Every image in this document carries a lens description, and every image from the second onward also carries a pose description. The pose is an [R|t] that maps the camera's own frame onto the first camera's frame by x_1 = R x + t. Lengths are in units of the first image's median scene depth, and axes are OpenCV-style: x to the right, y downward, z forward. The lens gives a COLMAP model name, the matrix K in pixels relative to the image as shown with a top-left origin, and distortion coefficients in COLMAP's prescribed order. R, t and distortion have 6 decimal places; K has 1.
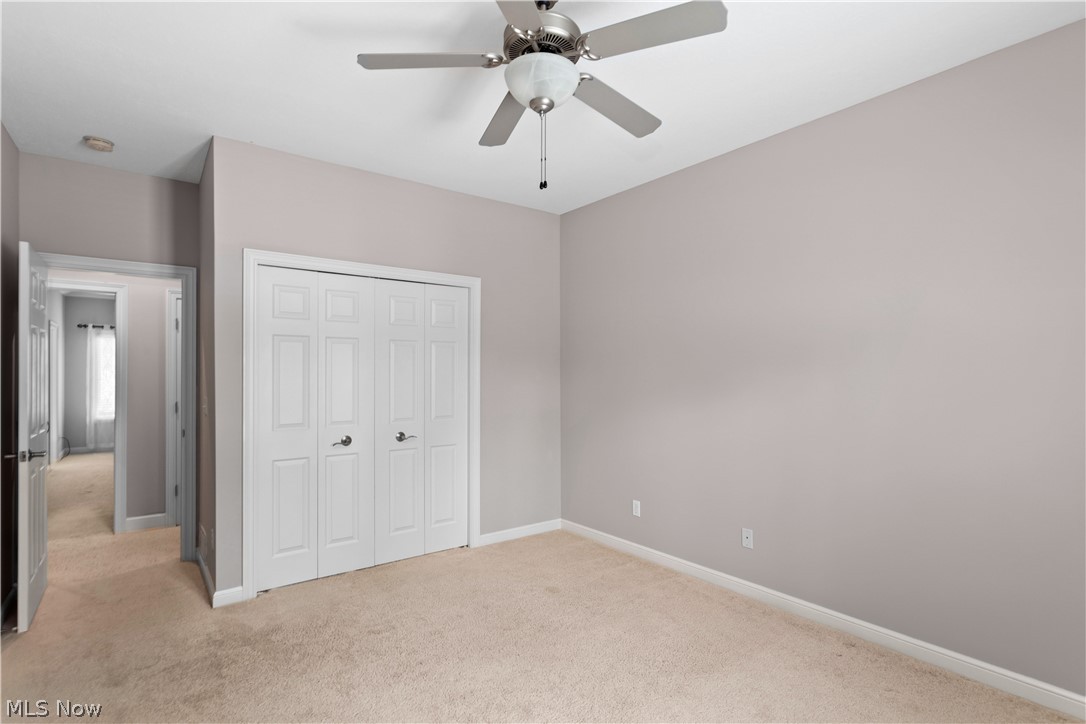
lens RADIAL K [[528.0, 0, 537.2], [0, 528.0, 369.1], [0, 0, 1]] dist [-0.001291, 0.001222]
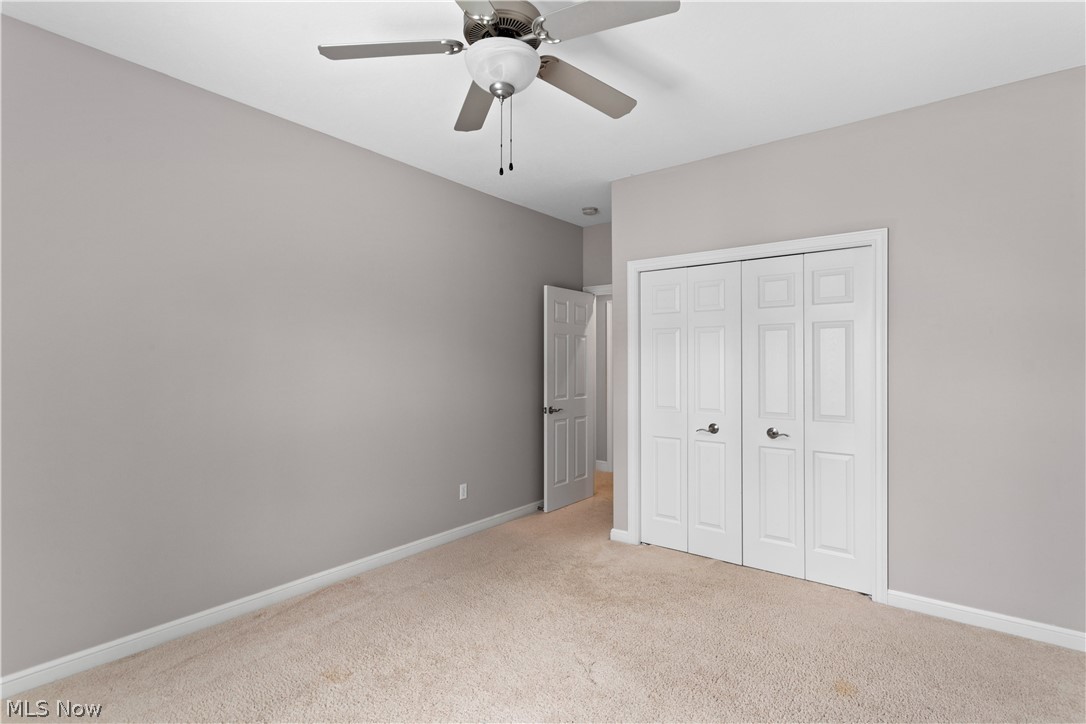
lens RADIAL K [[528.0, 0, 535.8], [0, 528.0, 355.8], [0, 0, 1]] dist [-0.001291, 0.001222]
pose [[0.257679, -0.013346, -0.966139, 0.469437], [0.007674, 0.999901, -0.011766, 0.005603], [0.966200, -0.004382, 0.257756, 0.367224]]
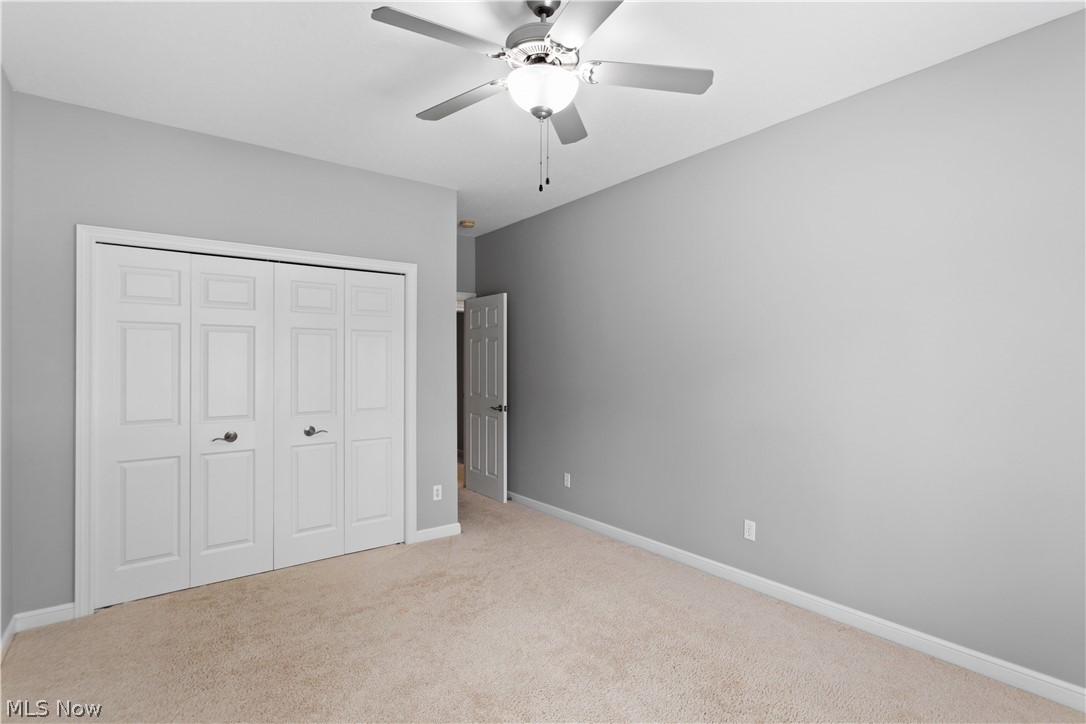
lens RADIAL K [[495.1, 0, 541.1], [0, 495.1, 365.7], [0, 0, 1]] dist [-0.004673, -0.001359]
pose [[0.999752, -0.004135, -0.021870, 0.163109], [0.004426, 0.999902, 0.013306, 0.001463], [0.021813, -0.013399, 0.999672, 0.123189]]
